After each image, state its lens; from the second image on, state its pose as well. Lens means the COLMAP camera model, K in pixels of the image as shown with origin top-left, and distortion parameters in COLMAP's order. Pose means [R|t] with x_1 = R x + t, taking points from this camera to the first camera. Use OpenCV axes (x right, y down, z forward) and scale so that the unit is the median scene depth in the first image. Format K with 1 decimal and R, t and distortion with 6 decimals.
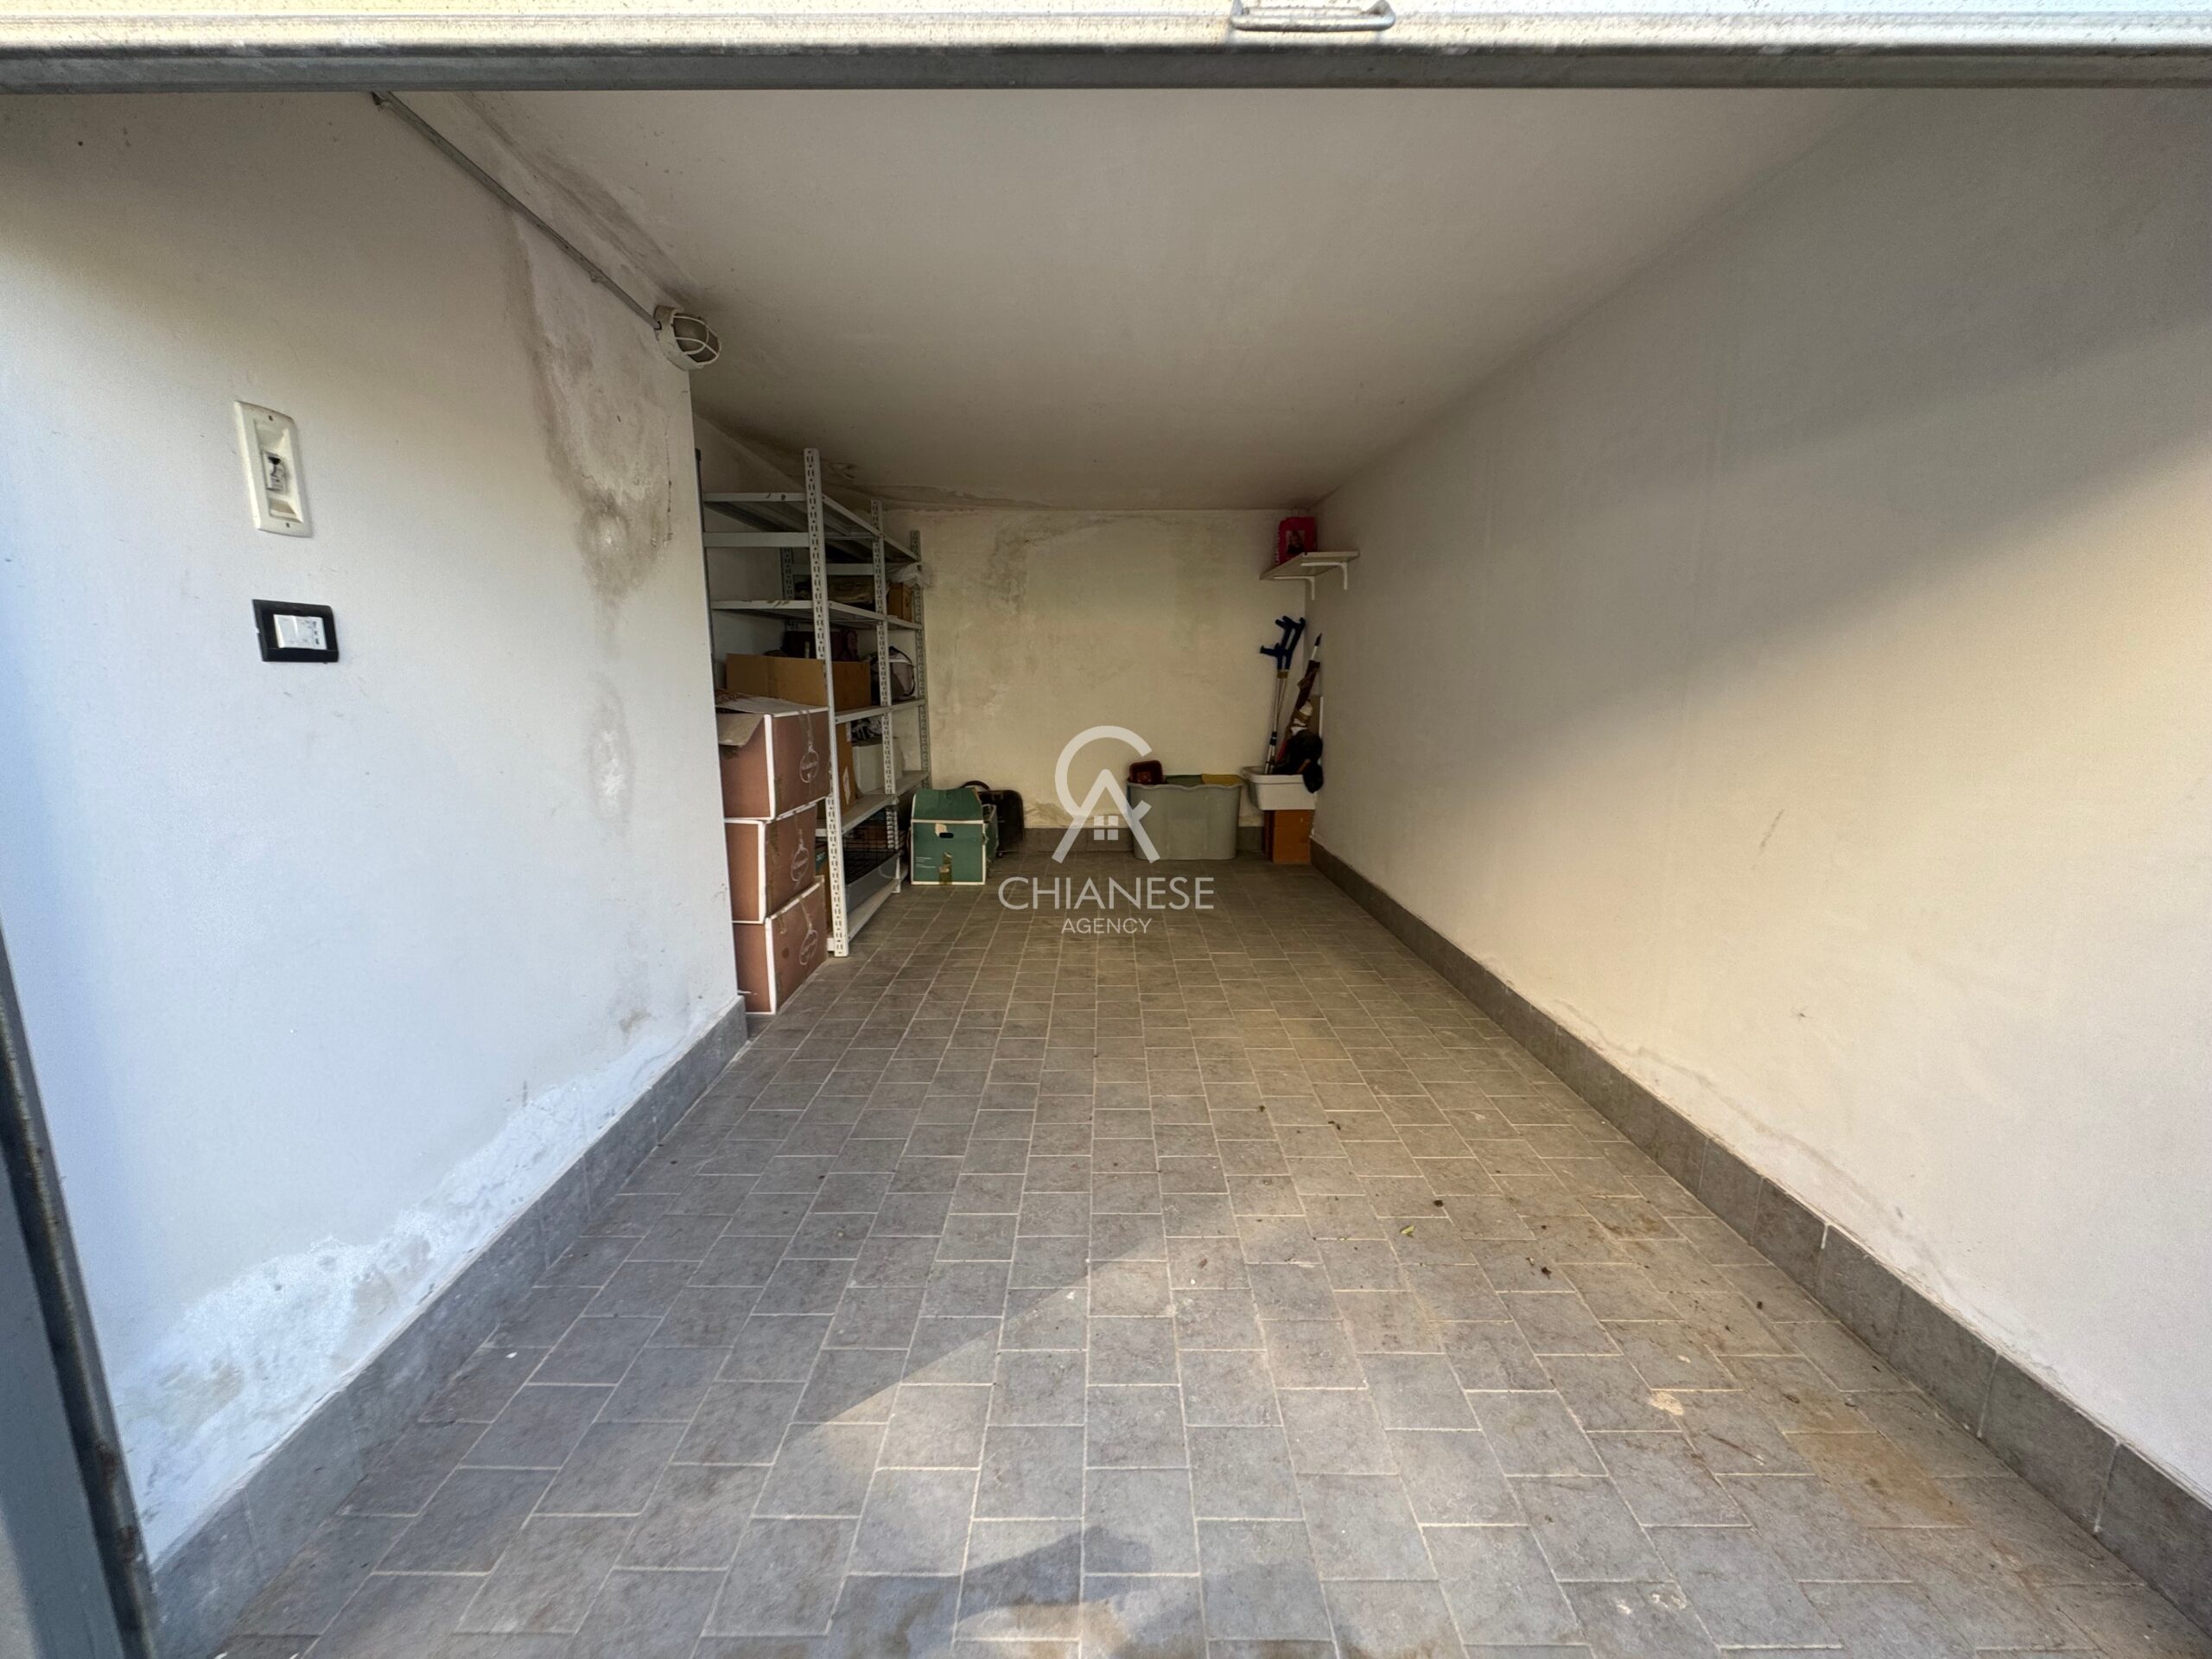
lens RADIAL K [[882.5, 0, 1096.6], [0, 882.5, 829.7], [0, 0, 1]] dist [0.001394, 0.000042]
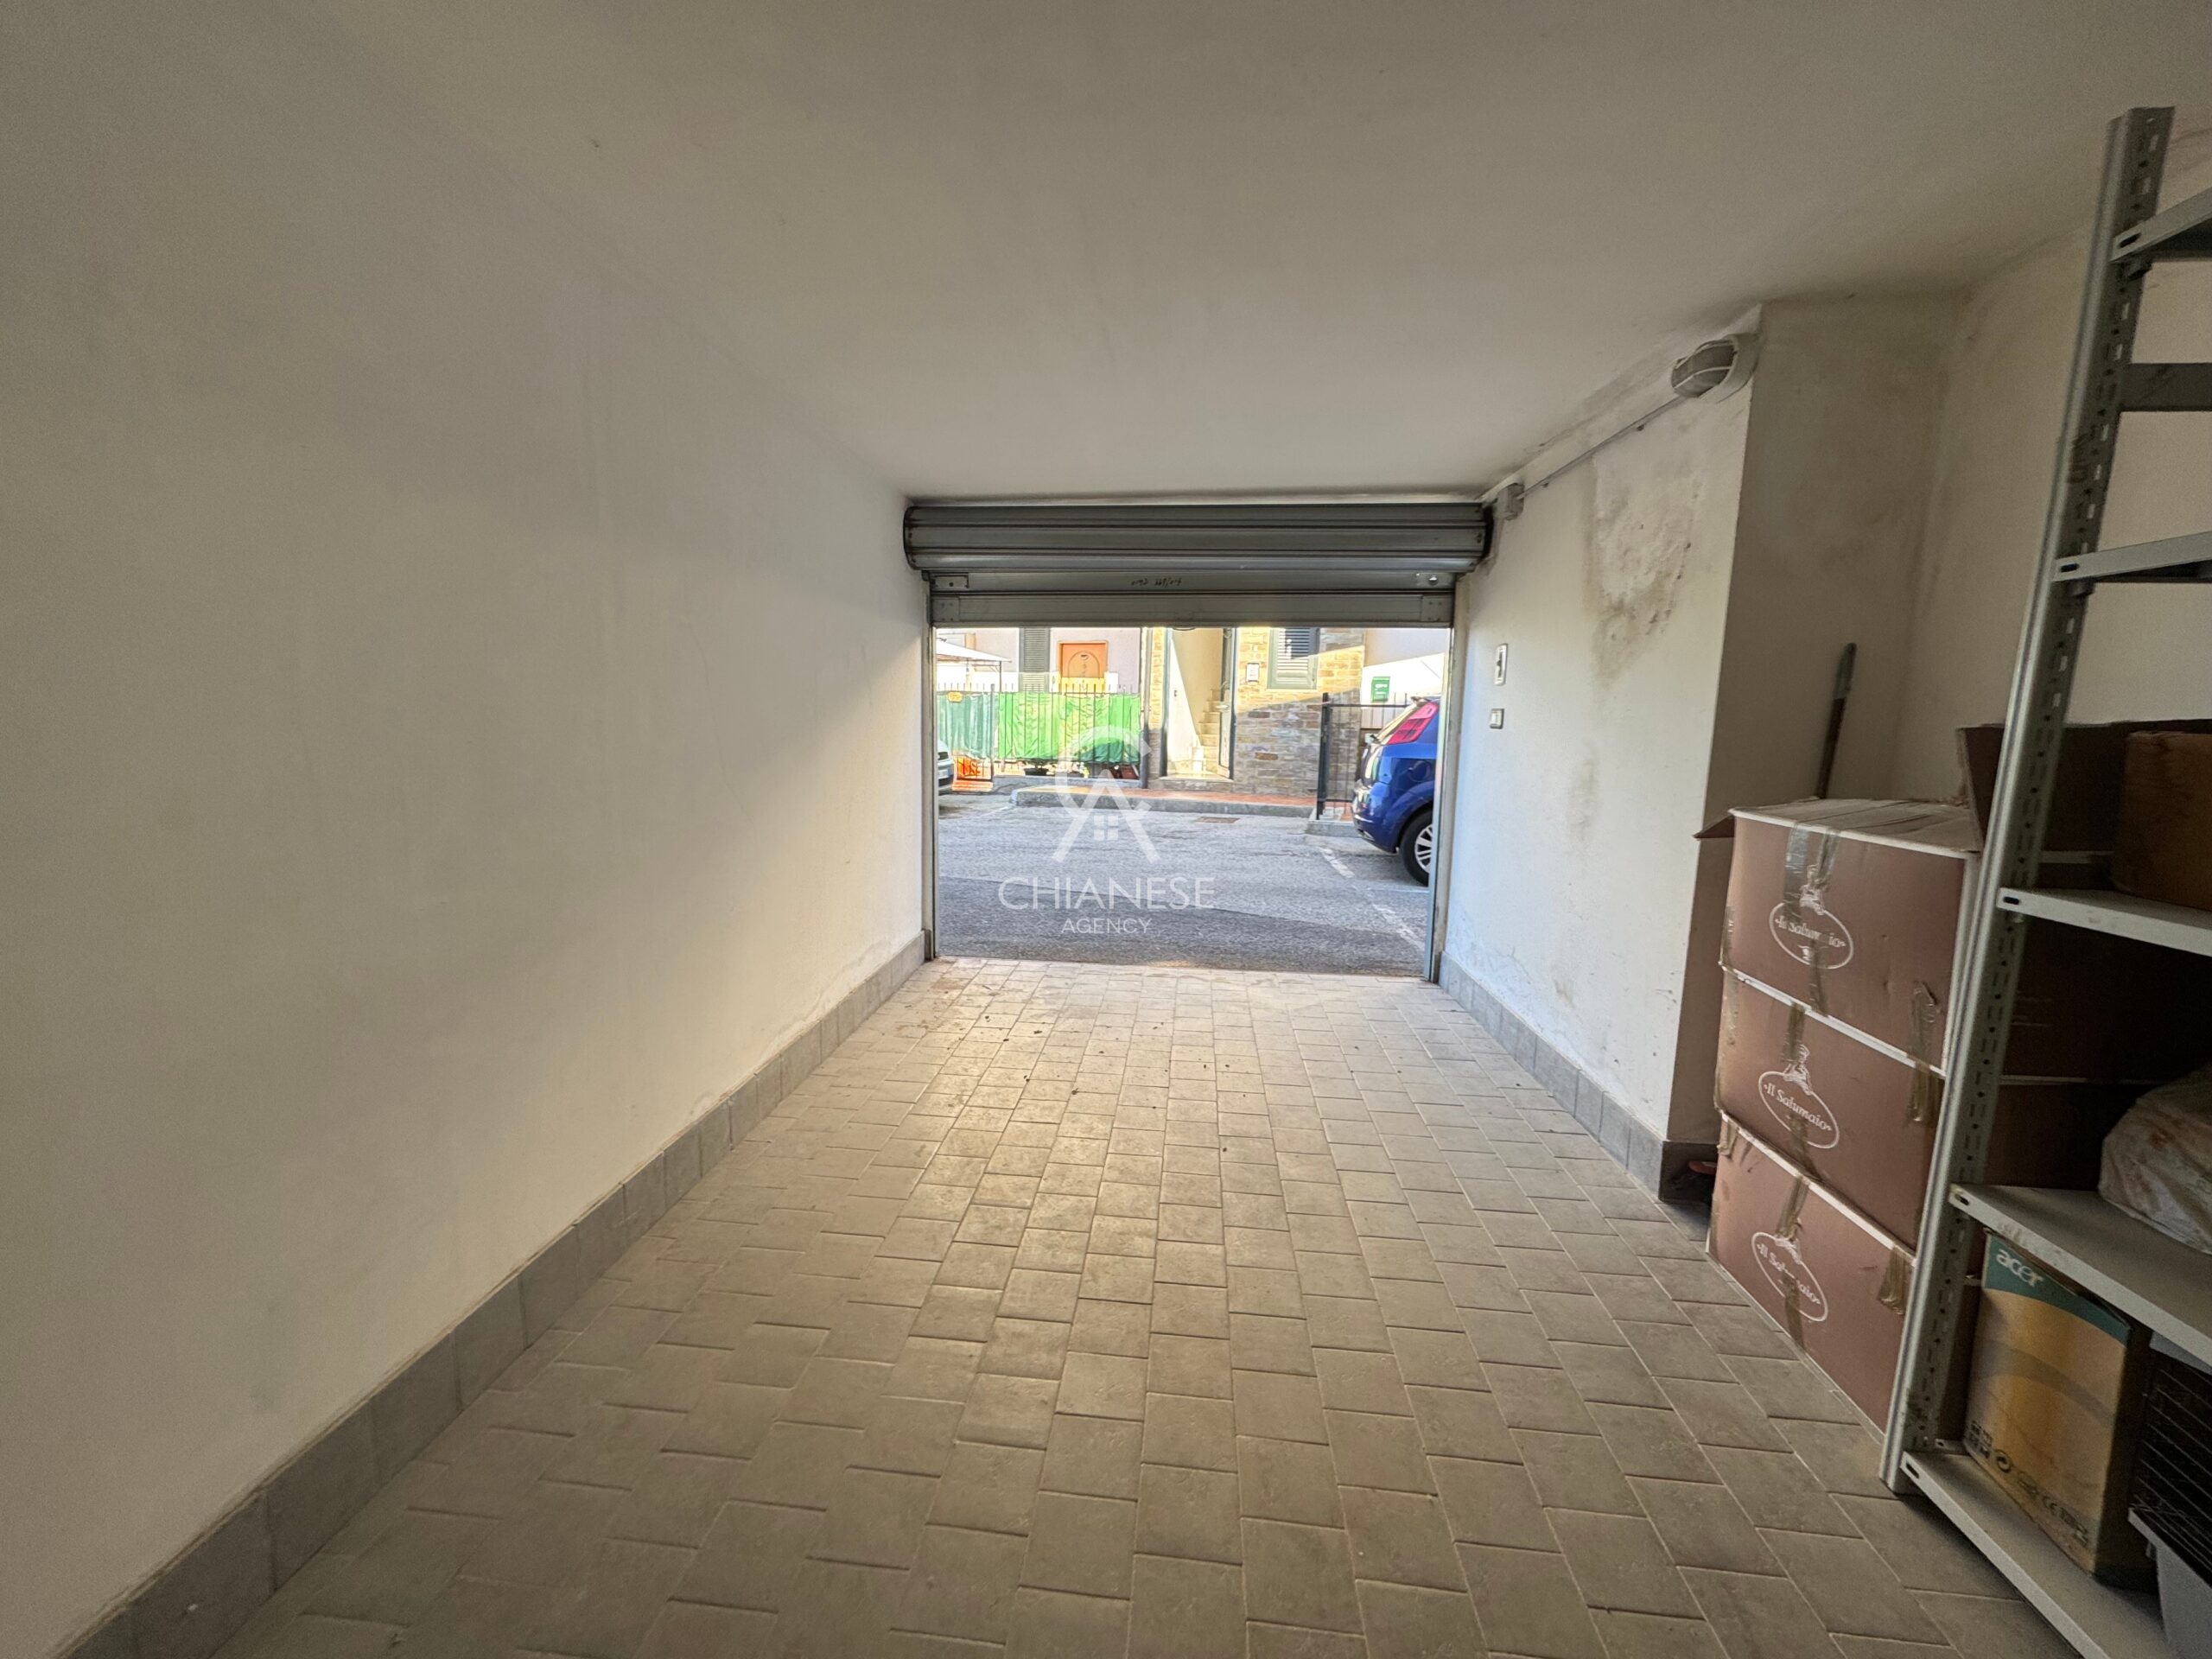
lens RADIAL K [[882.5, 0, 1103.6], [0, 882.5, 832.5], [0, 0, 1]] dist [0.001394, 0.000042]
pose [[-0.993308, -0.030836, 0.111304, 0.029904], [0.005342, 0.950402, 0.310979, -0.455859], [-0.115373, 0.309493, -0.943877, 2.366703]]
